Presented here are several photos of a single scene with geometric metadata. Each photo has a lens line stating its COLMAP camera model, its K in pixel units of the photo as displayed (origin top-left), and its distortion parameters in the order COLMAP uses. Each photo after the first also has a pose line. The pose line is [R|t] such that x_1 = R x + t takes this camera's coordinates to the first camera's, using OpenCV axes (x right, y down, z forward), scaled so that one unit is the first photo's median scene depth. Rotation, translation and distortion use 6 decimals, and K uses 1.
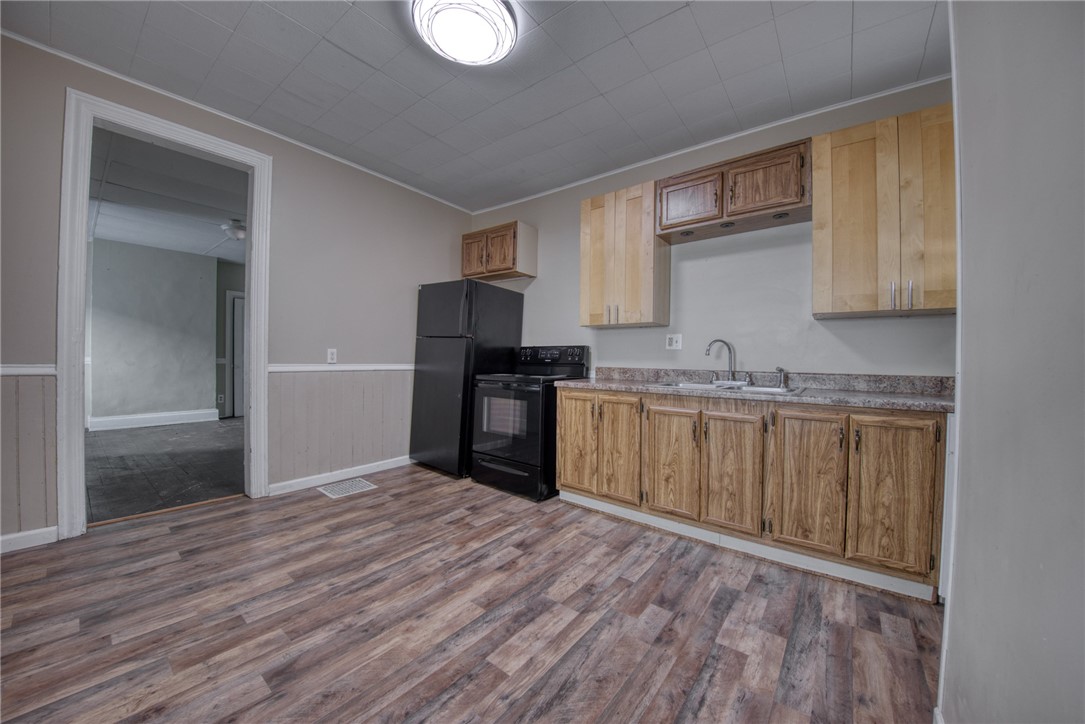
lens RADIAL K [[396.0, 0, 542.5], [0, 396.0, 358.8], [0, 0, 1]] dist [-0.001618, 0.000042]
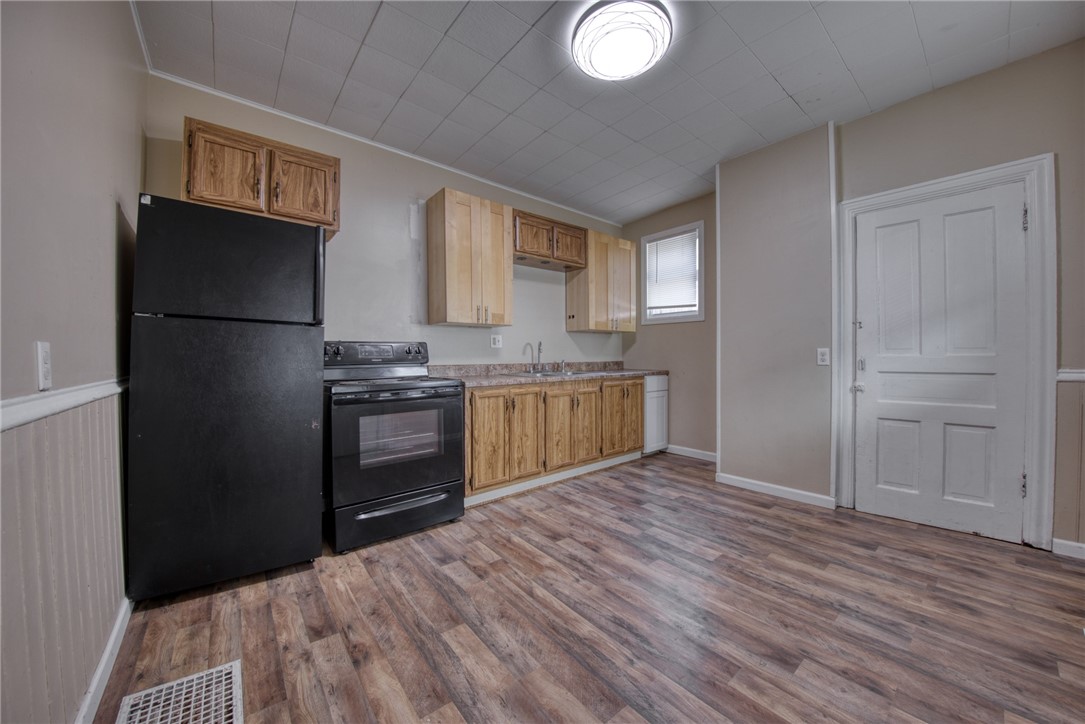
lens RADIAL K [[382.9, 0, 541.9], [0, 382.9, 355.7], [0, 0, 1]] dist [-0.001136, -0.000130]
pose [[0.210663, -0.019582, 0.977363, -0.984373], [0.009909, 0.999791, 0.017895, -0.022952], [-0.977509, 0.005915, 0.210813, 0.779822]]
